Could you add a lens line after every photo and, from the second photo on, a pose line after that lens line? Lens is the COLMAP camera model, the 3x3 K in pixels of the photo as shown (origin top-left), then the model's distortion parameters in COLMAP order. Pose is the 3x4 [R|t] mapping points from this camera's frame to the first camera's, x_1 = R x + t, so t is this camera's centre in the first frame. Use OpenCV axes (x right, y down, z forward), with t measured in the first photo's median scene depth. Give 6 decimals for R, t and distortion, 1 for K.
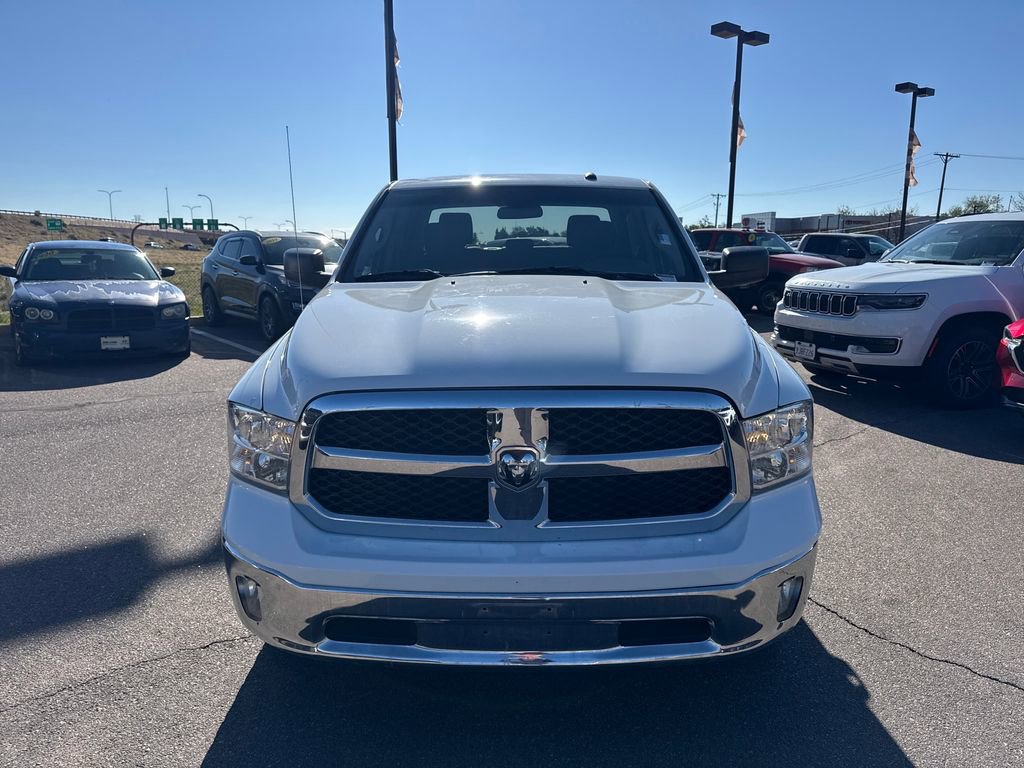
lens RADIAL K [[727.7, 0, 507.2], [0, 727.7, 389.1], [0, 0, 1]] dist [0.024571, -0.032676]
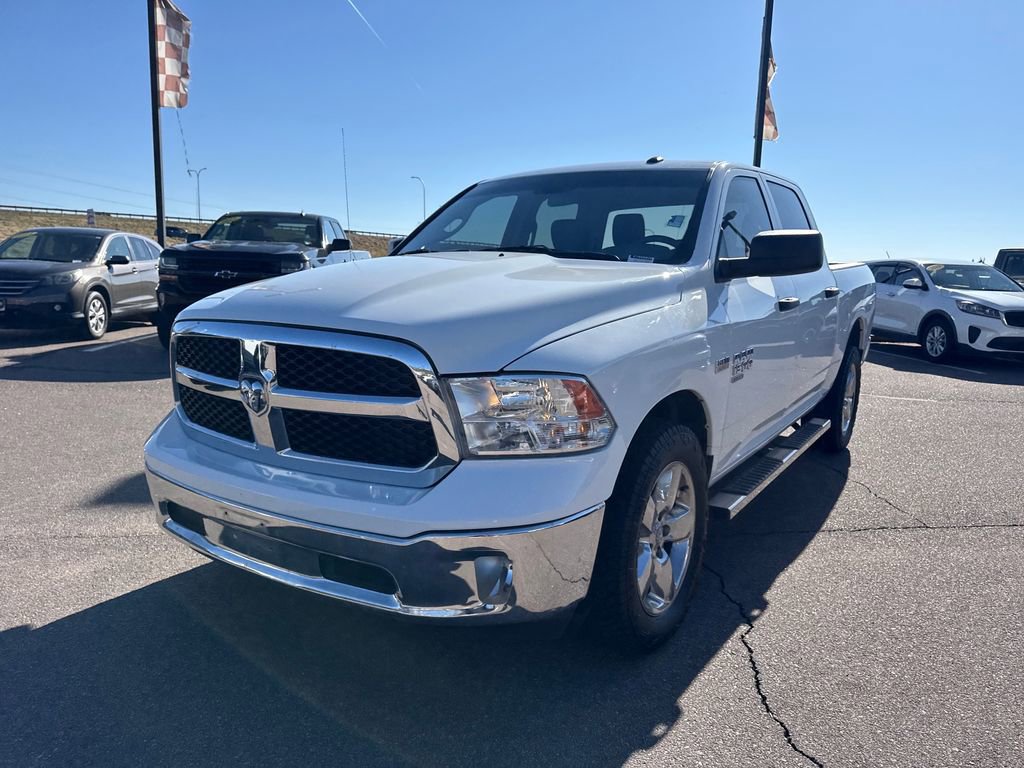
lens RADIAL K [[727.7, 0, 515.6], [0, 727.7, 389.7], [0, 0, 1]] dist [0.024571, -0.032676]
pose [[0.839922, 0.107016, -0.532051, 0.894106], [-0.128172, 0.991748, -0.002859, 0.048933], [0.527354, 0.070595, 0.846708, 0.228017]]
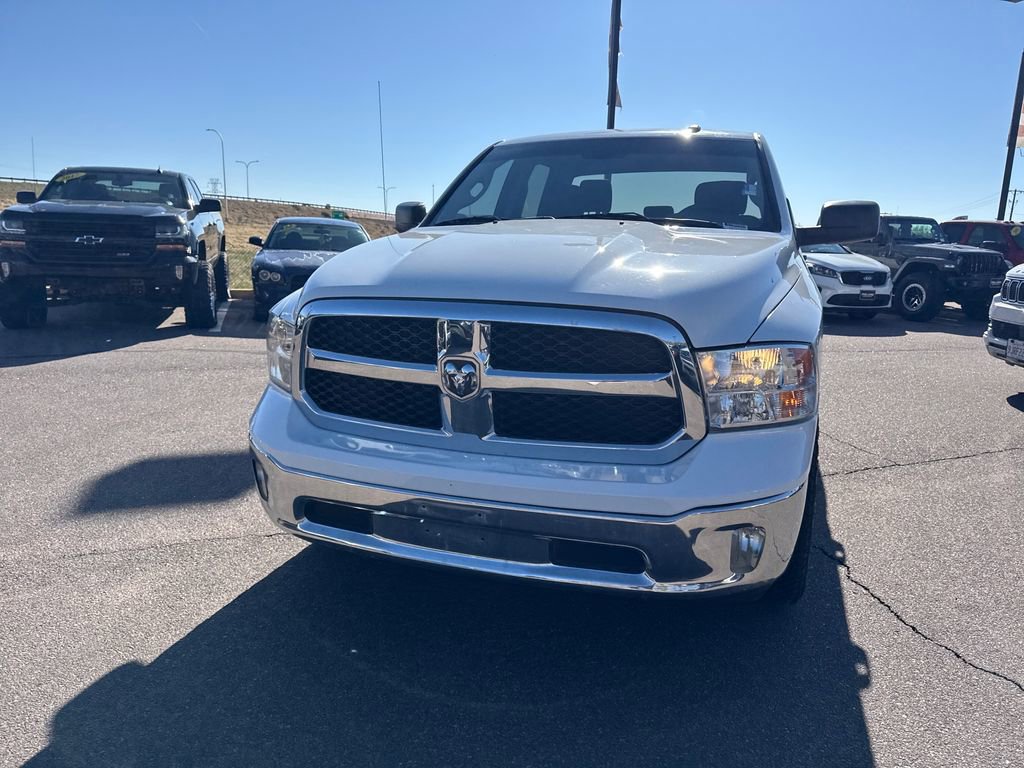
lens RADIAL K [[727.7, 0, 513.0], [0, 727.7, 391.7], [0, 0, 1]] dist [0.024571, -0.032676]
pose [[0.950030, 0.085528, -0.300212, 0.374552], [-0.082864, 0.996326, 0.021619, 0.092534], [0.300958, 0.004338, 0.953628, 0.020255]]
